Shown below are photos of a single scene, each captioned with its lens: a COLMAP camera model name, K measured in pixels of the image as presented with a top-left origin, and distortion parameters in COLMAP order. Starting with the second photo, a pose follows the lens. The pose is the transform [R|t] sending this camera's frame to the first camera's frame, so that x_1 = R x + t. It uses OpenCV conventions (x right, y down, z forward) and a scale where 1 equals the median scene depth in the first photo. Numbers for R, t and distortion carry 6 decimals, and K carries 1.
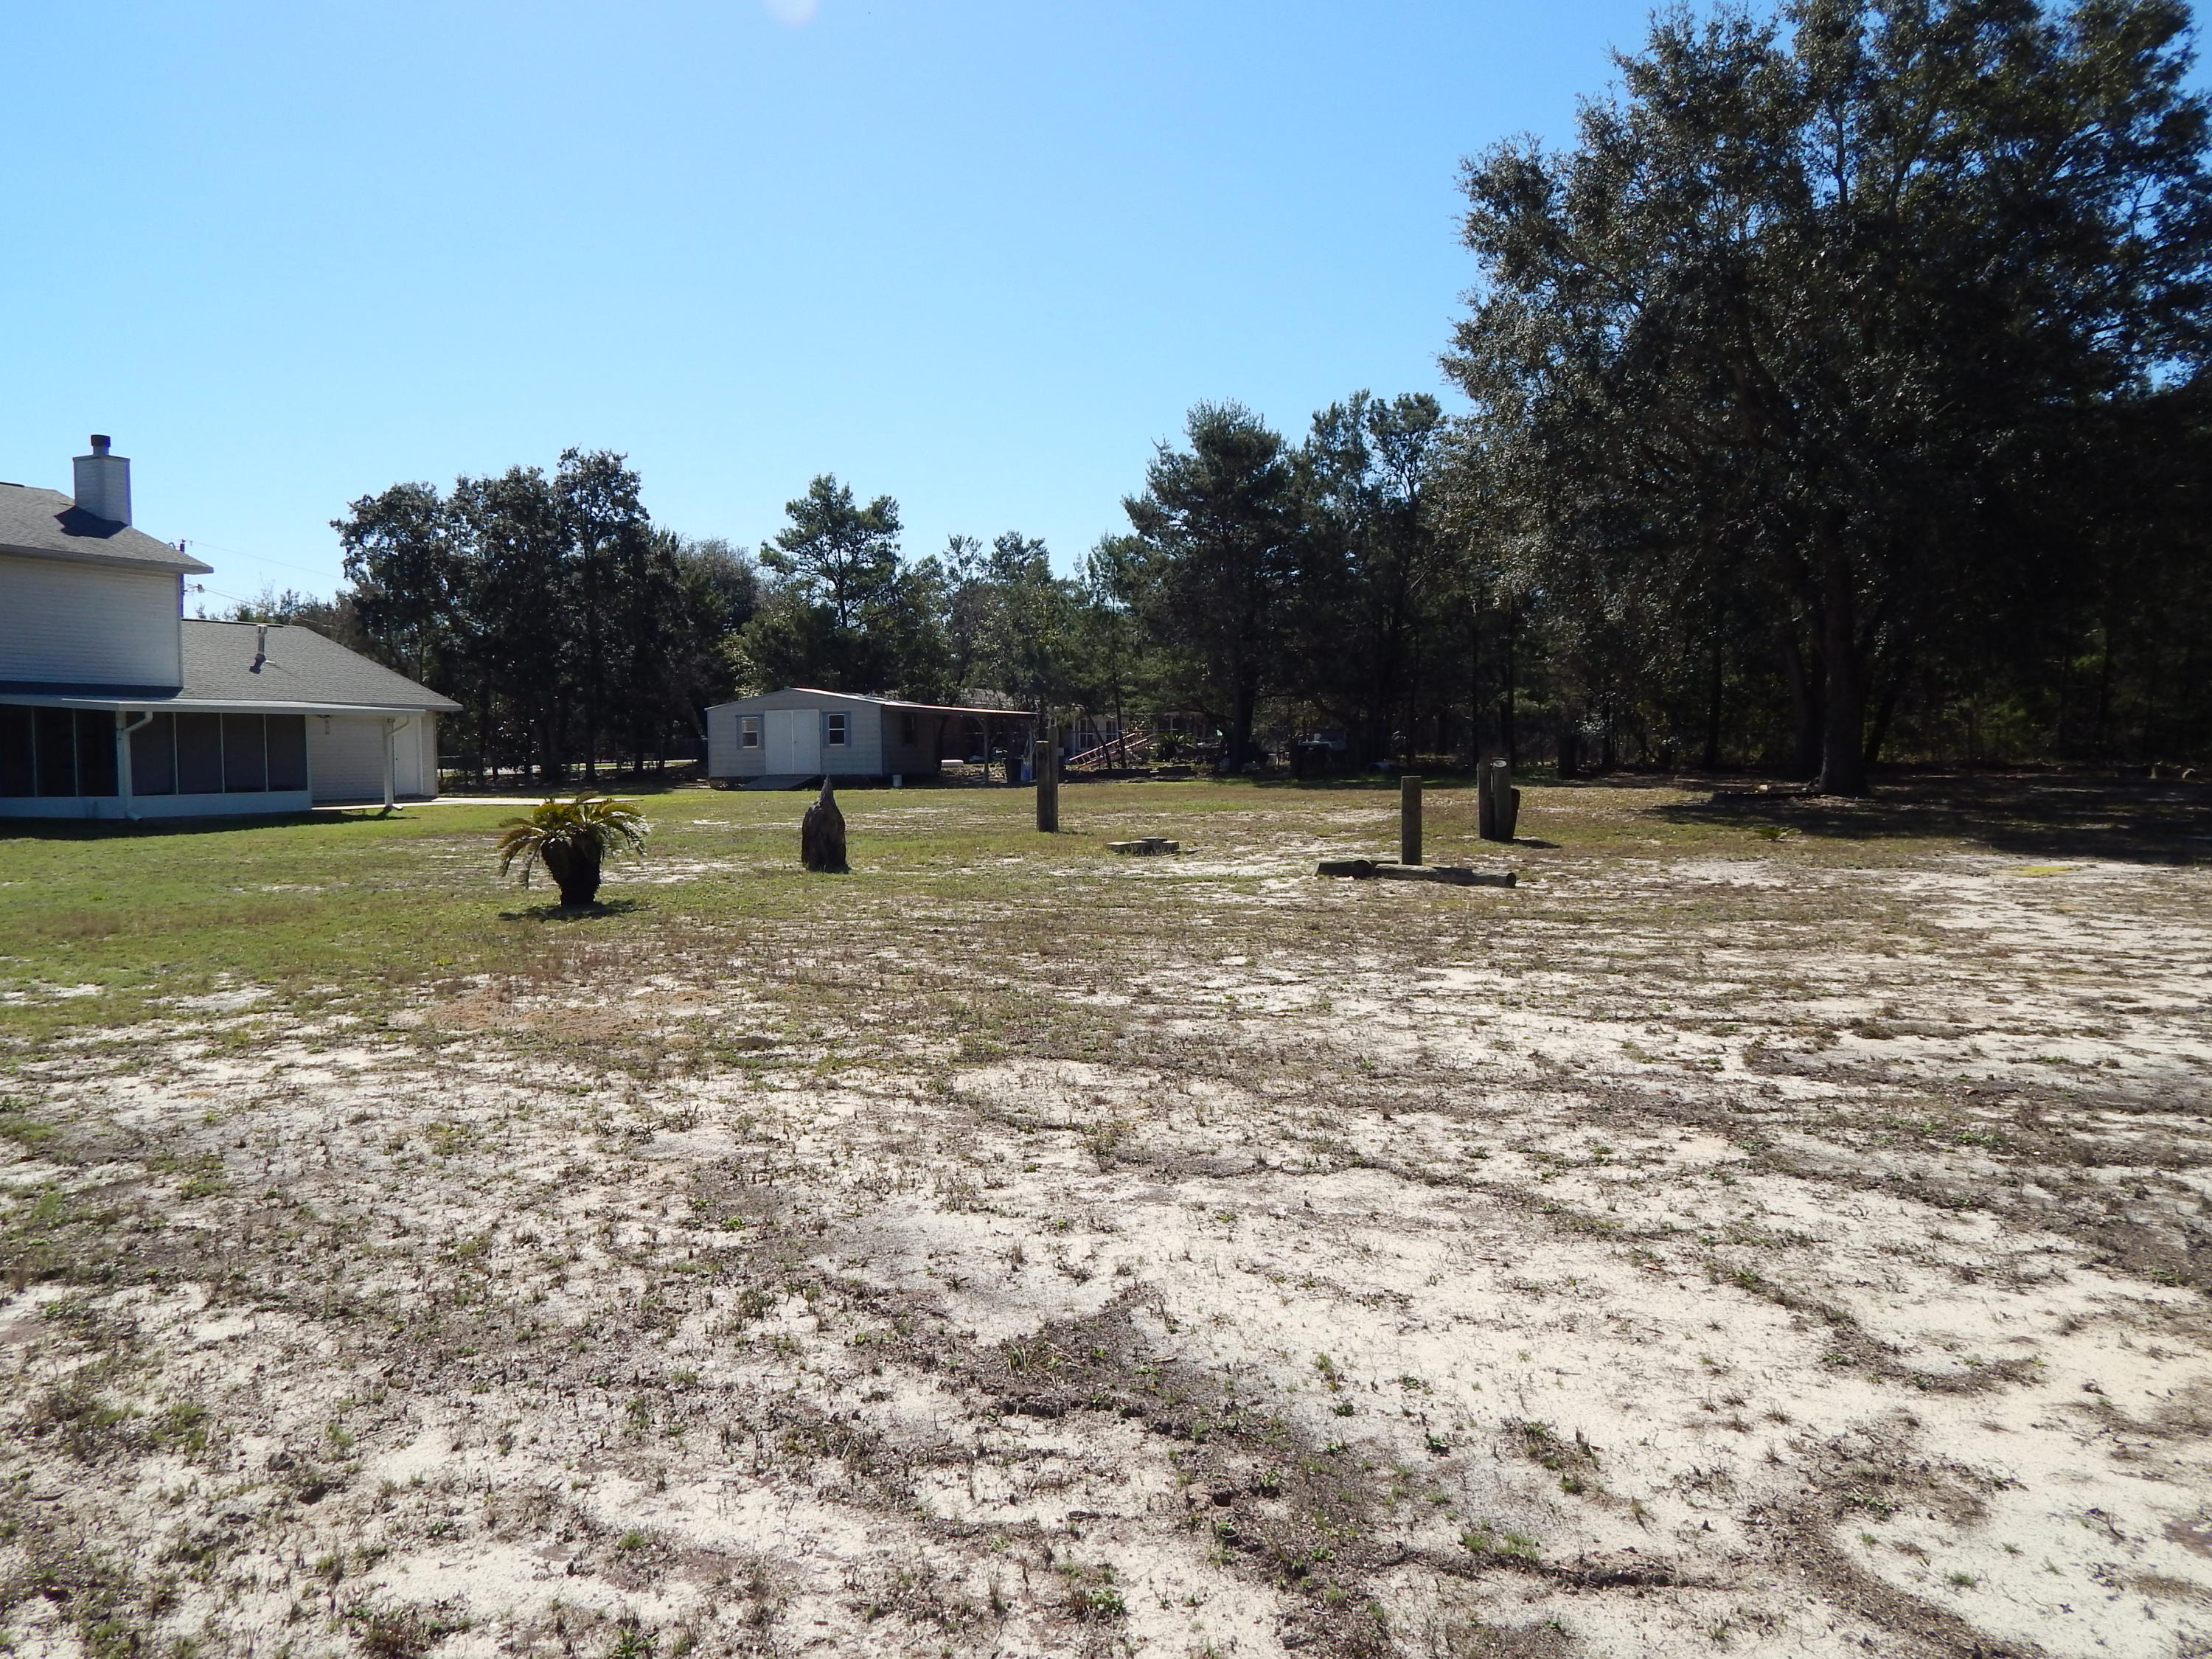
lens RADIAL K [[1615.8, 0, 1108.3], [0, 1615.8, 811.7], [0, 0, 1]] dist [0.003413, -0.007678]
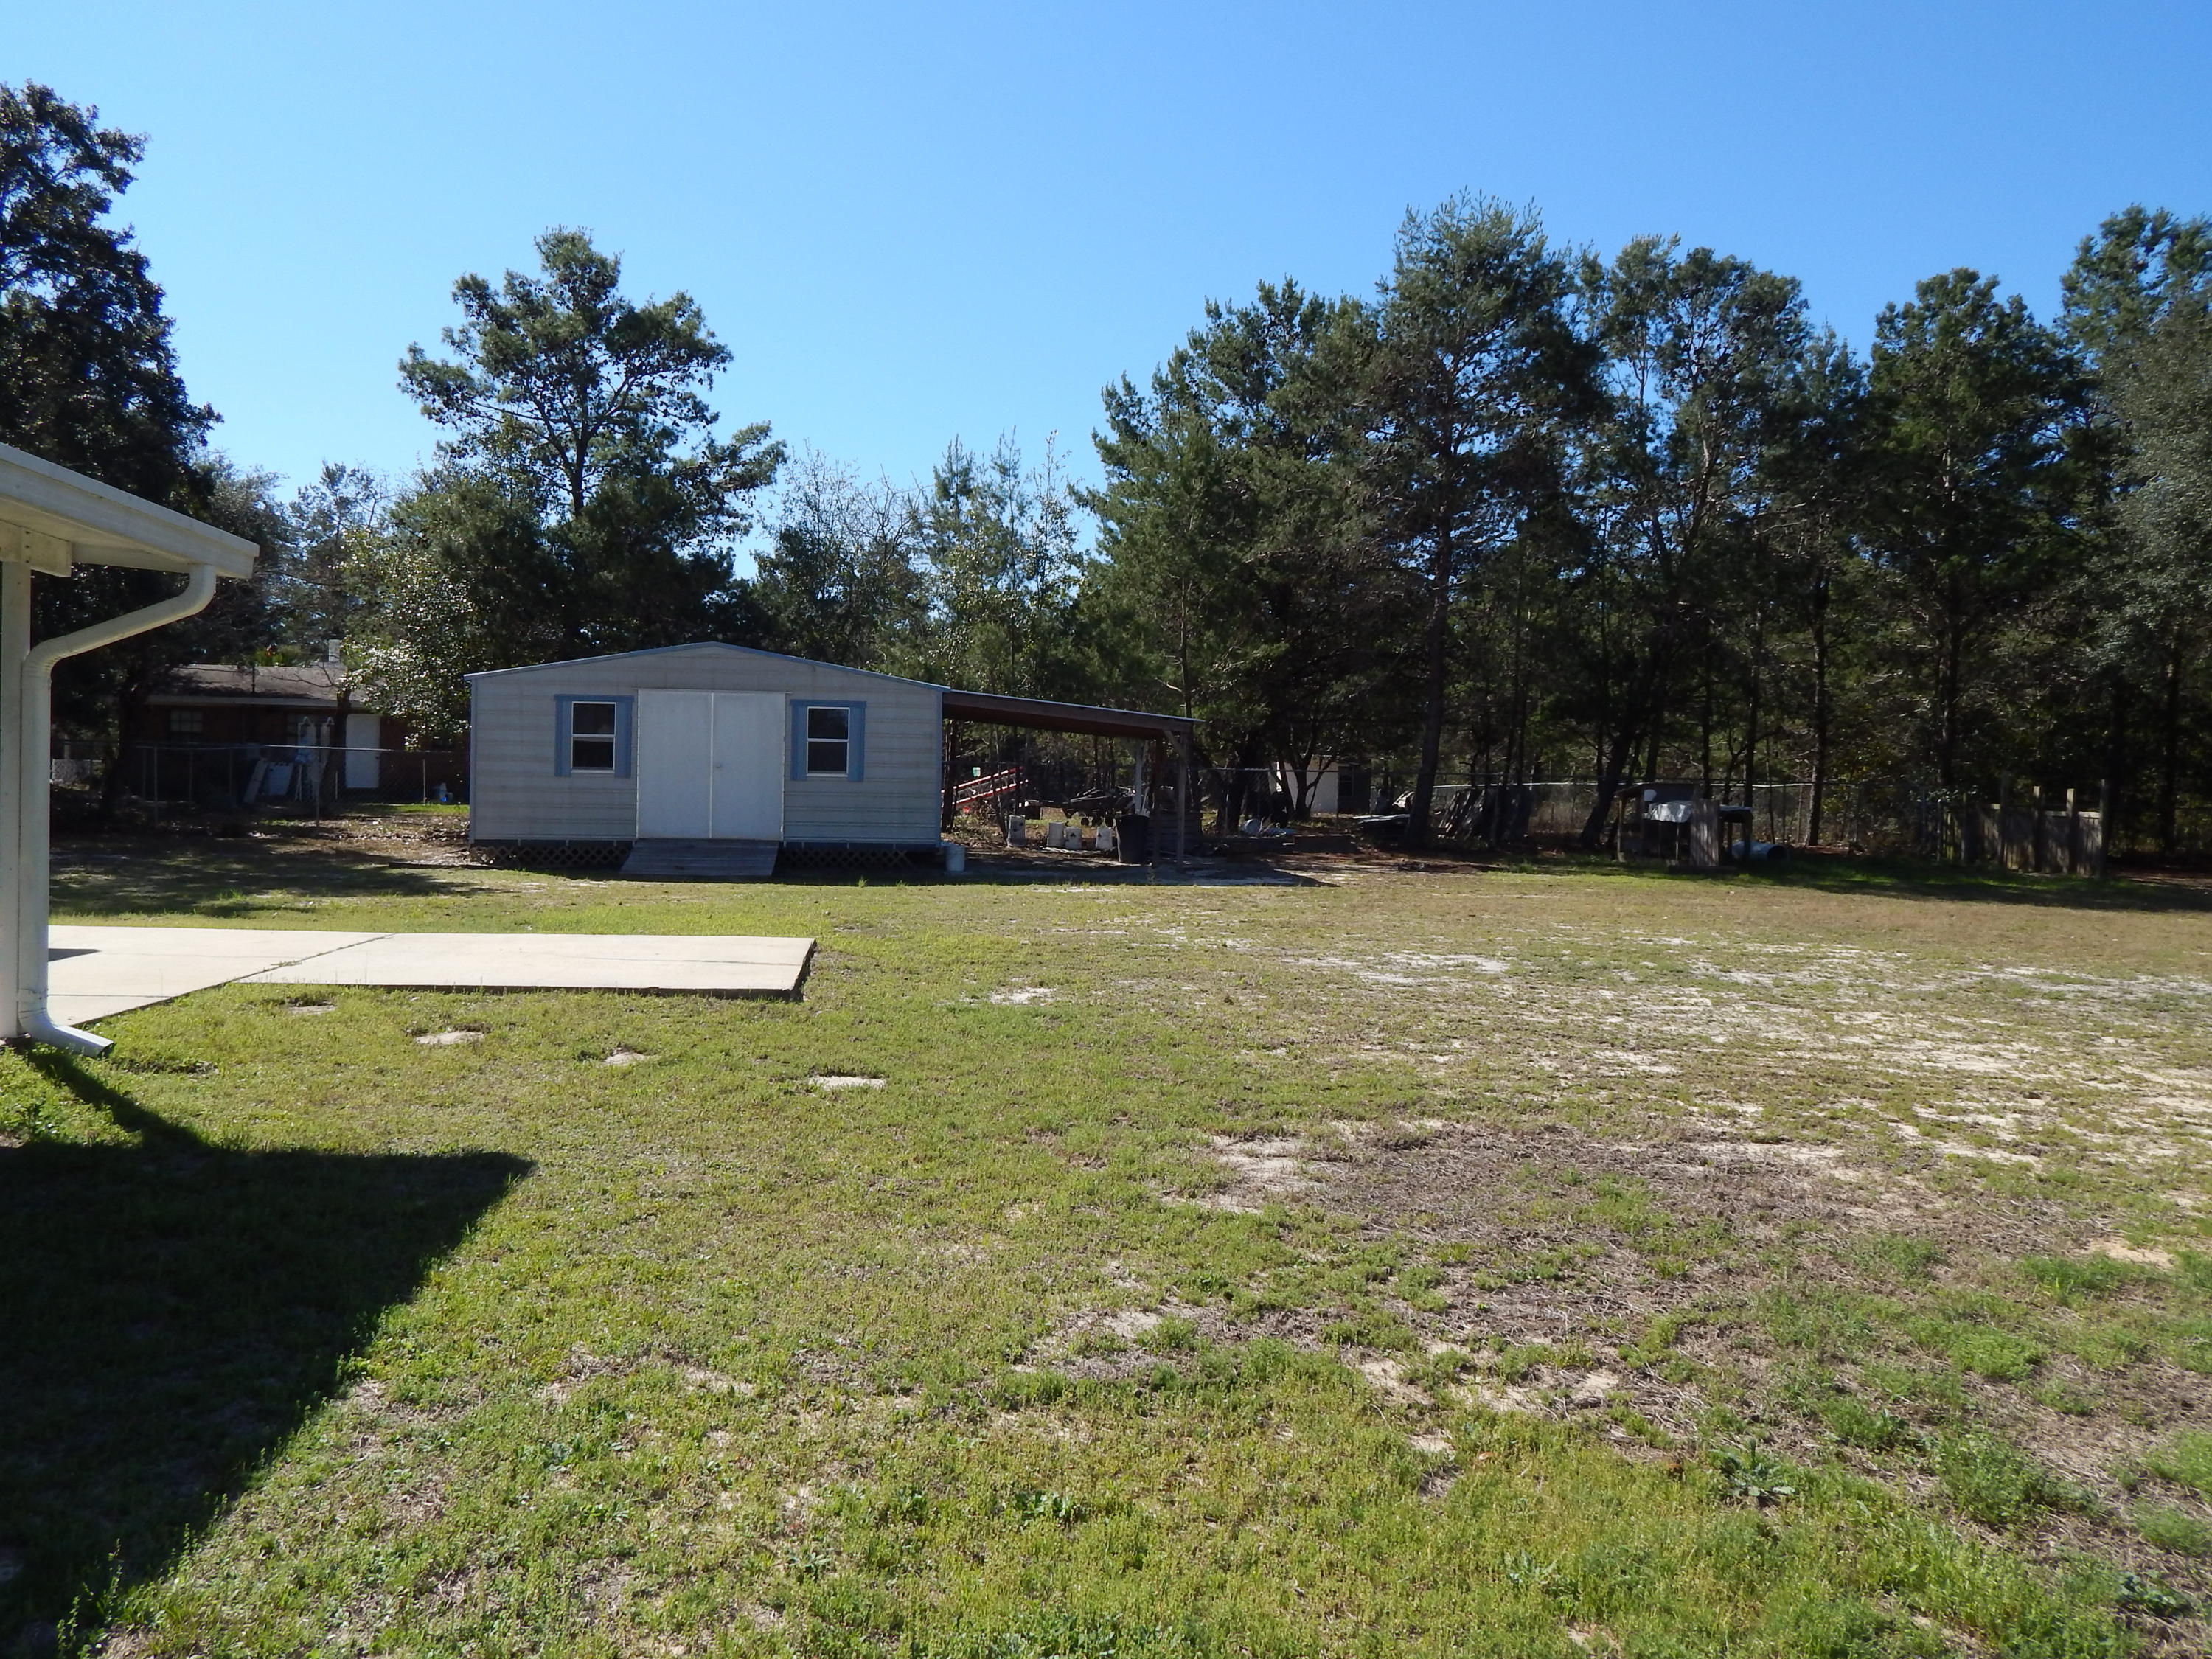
lens RADIAL K [[1615.8, 0, 1105.9], [0, 1615.8, 833.6], [0, 0, 1]] dist [0.003413, -0.007678]
pose [[0.878463, 0.020963, 0.477349, -1.116473], [-0.015285, 0.999759, -0.015777, -0.068833], [-0.477565, 0.006564, 0.878572, 2.030468]]
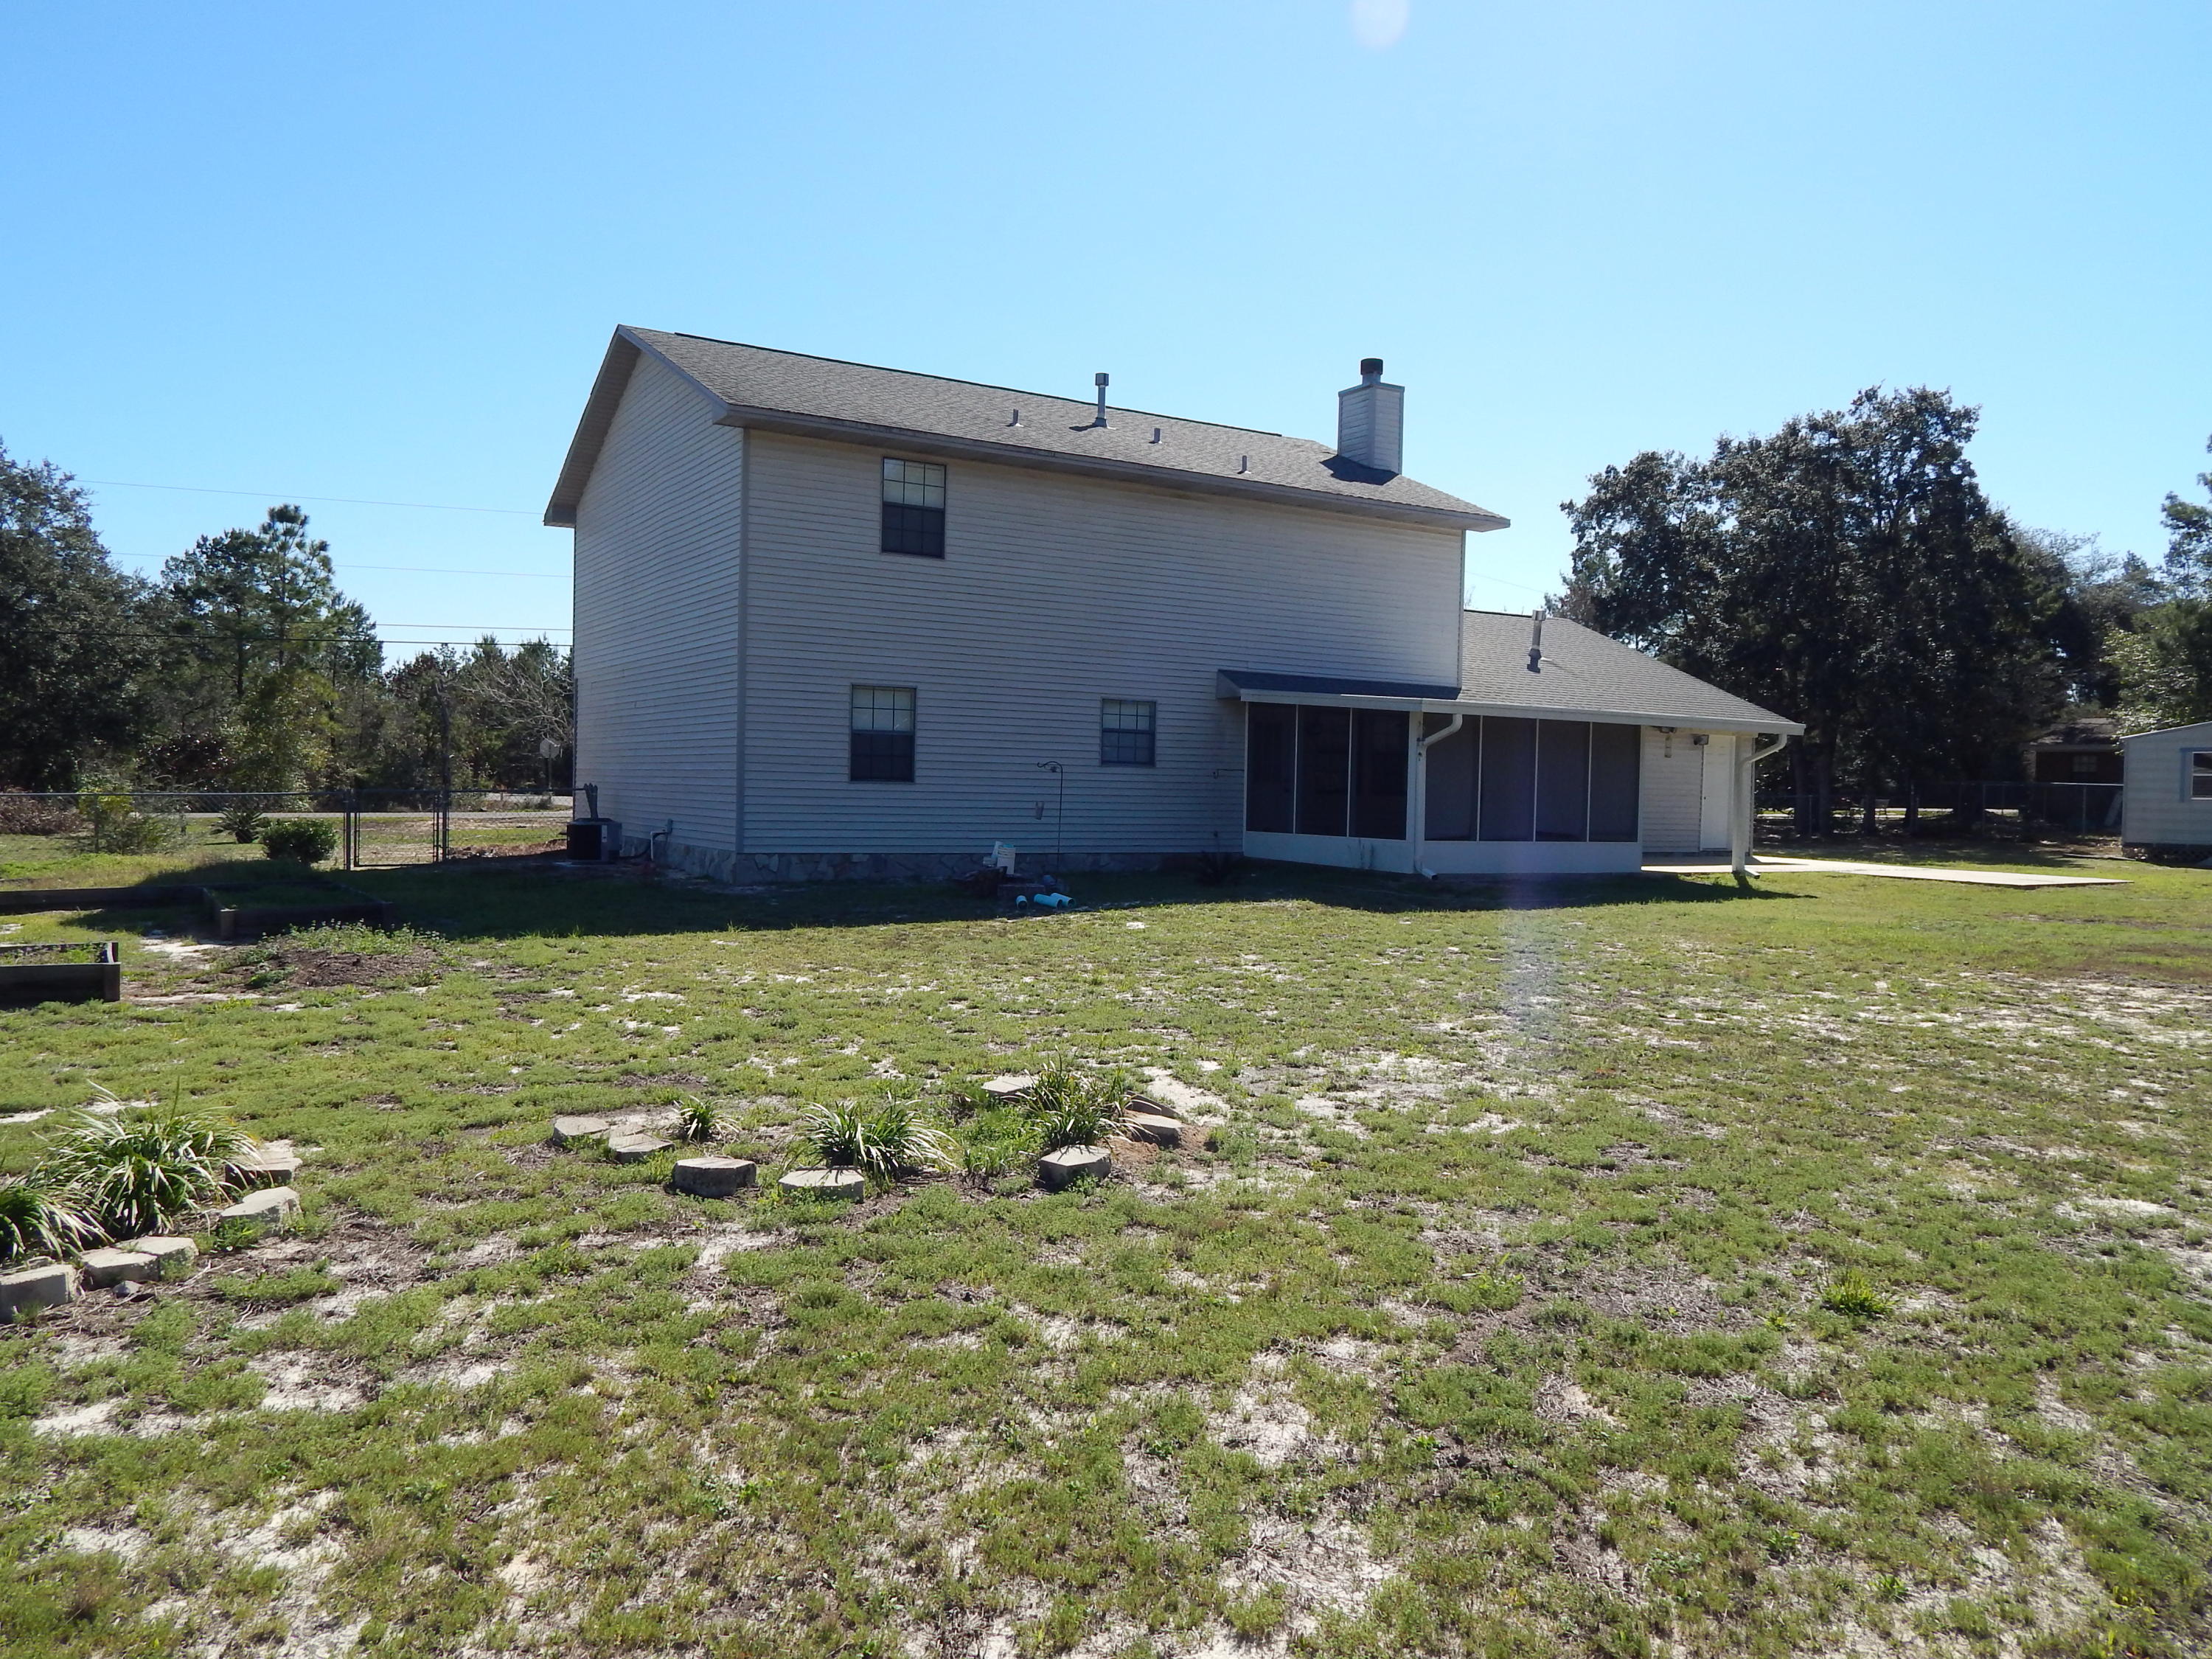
lens RADIAL K [[1615.8, 0, 1121.9], [0, 1615.8, 849.3], [0, 0, 1]] dist [0.003413, -0.007678]
pose [[0.806750, 0.057891, -0.588051, -0.698368], [-0.058526, 0.998124, 0.017969, -0.023927], [0.587988, 0.019920, 0.808624, 0.863892]]
